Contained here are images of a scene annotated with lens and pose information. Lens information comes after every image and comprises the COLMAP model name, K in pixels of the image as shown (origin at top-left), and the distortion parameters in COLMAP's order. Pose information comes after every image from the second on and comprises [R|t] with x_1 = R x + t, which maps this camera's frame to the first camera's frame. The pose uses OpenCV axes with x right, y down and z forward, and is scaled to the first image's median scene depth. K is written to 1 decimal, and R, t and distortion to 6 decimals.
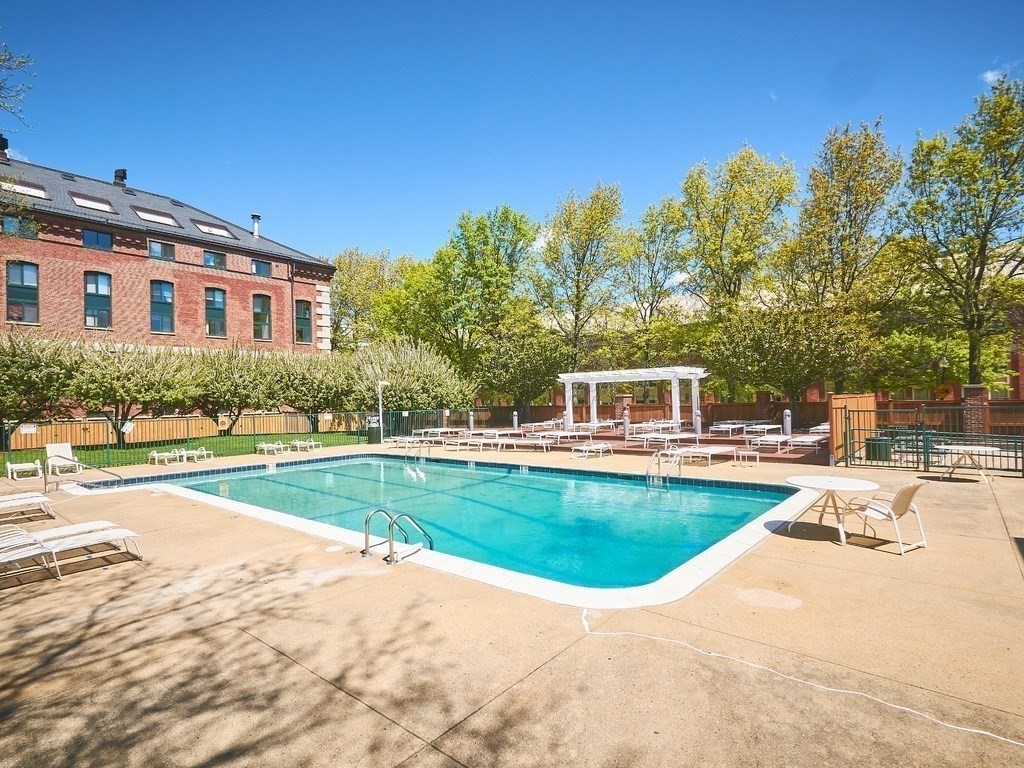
lens RADIAL K [[513.4, 0, 513.9], [0, 513.4, 381.7], [0, 0, 1]] dist [-0.000797, -0.001056]
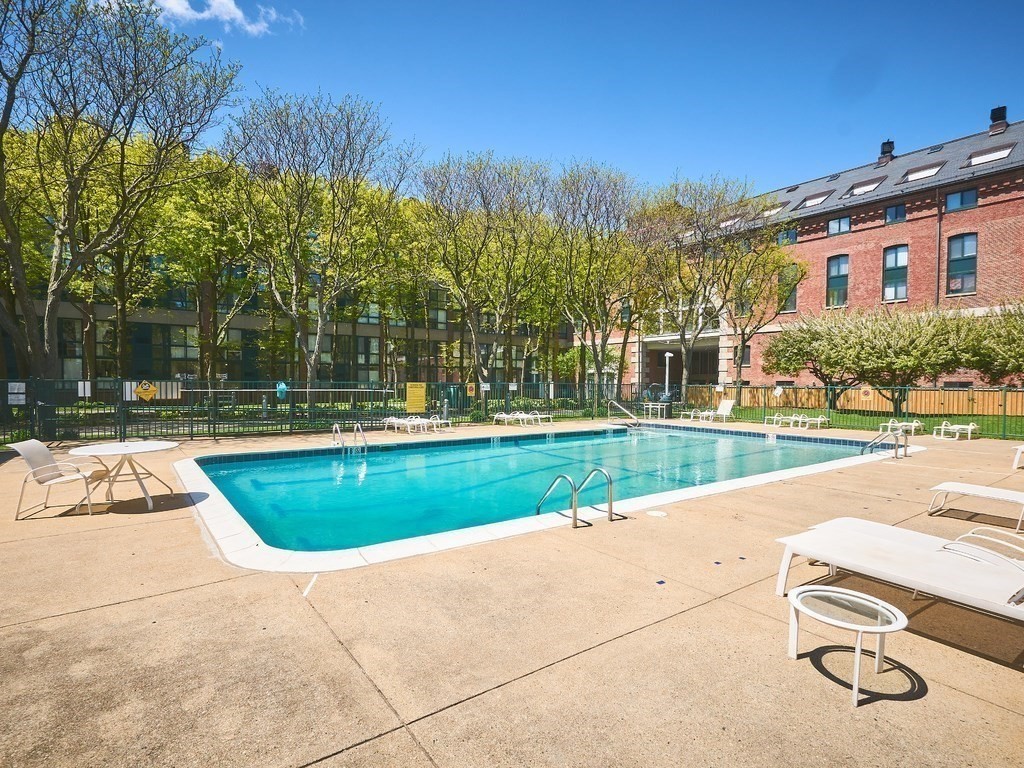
lens RADIAL K [[555.8, 0, 512.0], [0, 555.8, 384.0], [0, 0, 1]] dist [0.001419, 0.000071]
pose [[-0.241121, 0.028709, -0.970070, 0.470091], [0.037276, 0.999099, 0.020303, 0.013376], [0.969779, -0.031265, -0.241974, 0.514869]]
